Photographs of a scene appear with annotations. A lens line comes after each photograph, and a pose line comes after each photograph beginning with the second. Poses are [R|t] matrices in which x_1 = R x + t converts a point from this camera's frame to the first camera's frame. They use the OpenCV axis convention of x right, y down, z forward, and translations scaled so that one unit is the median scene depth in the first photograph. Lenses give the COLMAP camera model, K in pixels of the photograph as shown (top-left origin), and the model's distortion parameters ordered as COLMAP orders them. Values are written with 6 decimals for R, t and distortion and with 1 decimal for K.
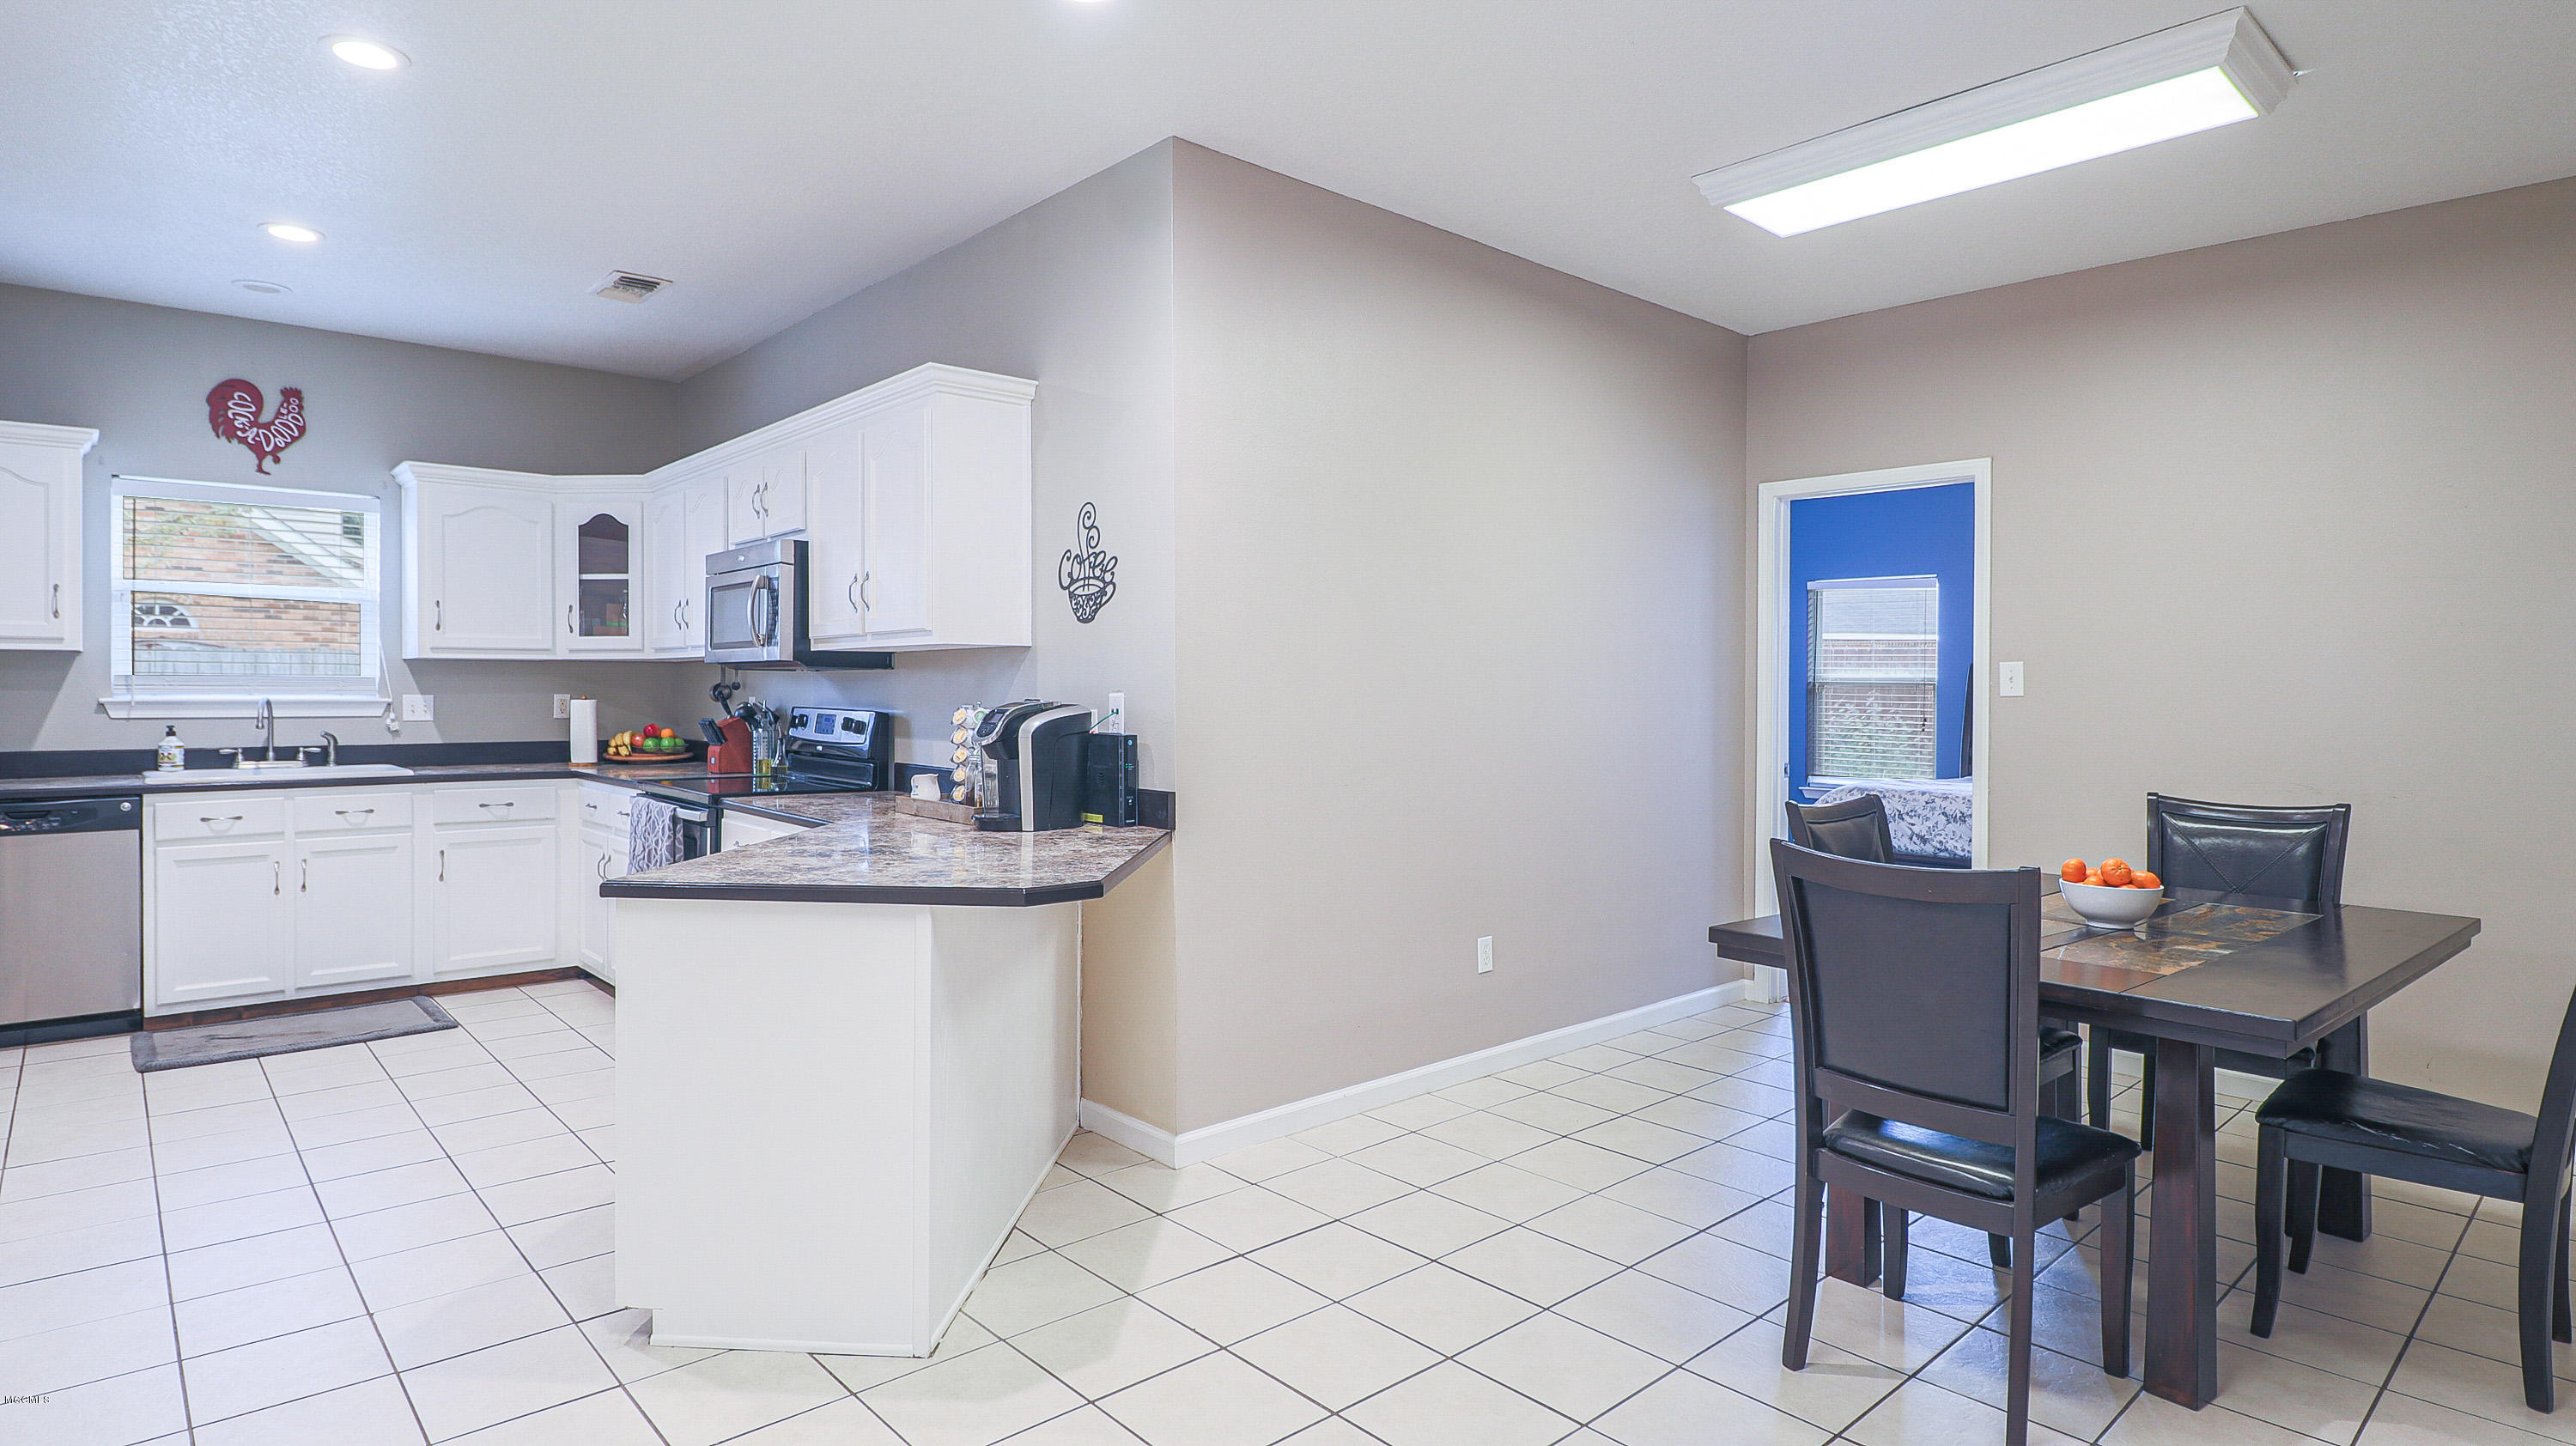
lens RADIAL K [[1335.7, 0, 1272.7], [0, 1335.7, 699.9], [0, 0, 1]] dist [-0.010503, -0.001212]
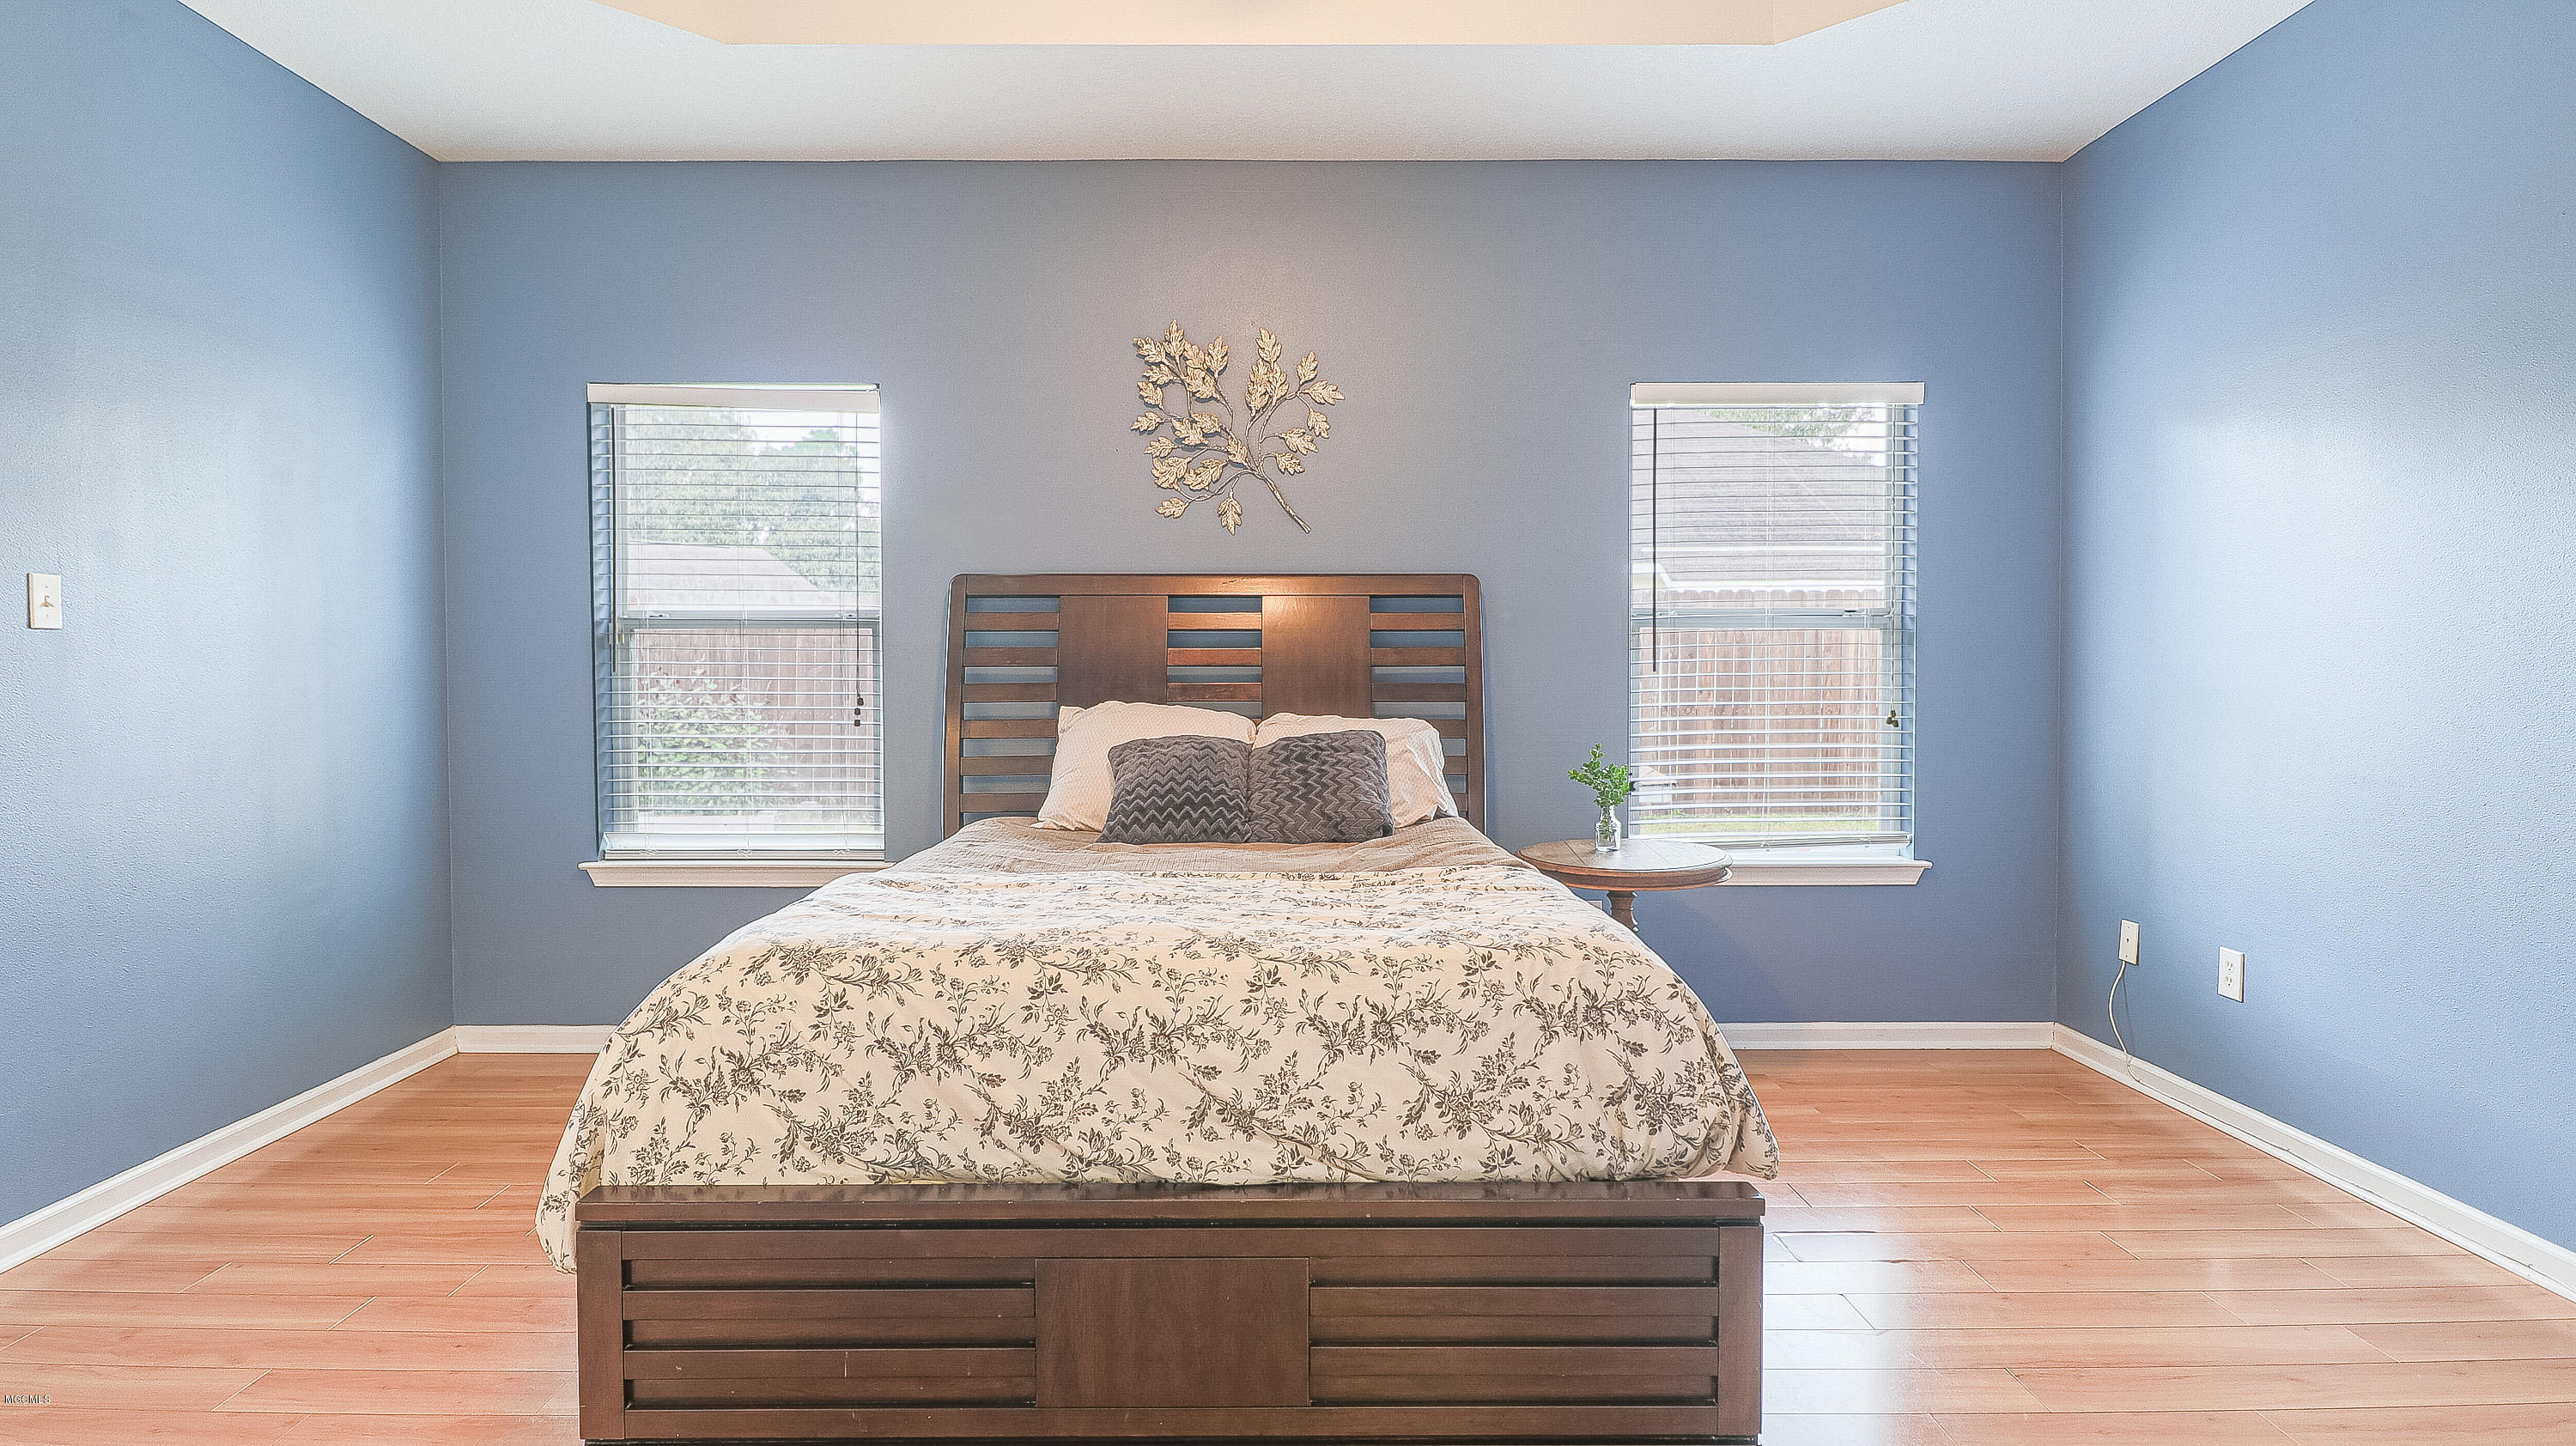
lens RADIAL K [[1335.7, 0, 1272.7], [0, 1335.7, 699.9], [0, 0, 1]] dist [-0.010503, -0.001212]
pose [[0.663472, -0.025936, 0.747752, 0.317190], [0.014369, 0.999656, 0.021925, 0.009864], [-0.748063, -0.003802, 0.663616, 0.780242]]
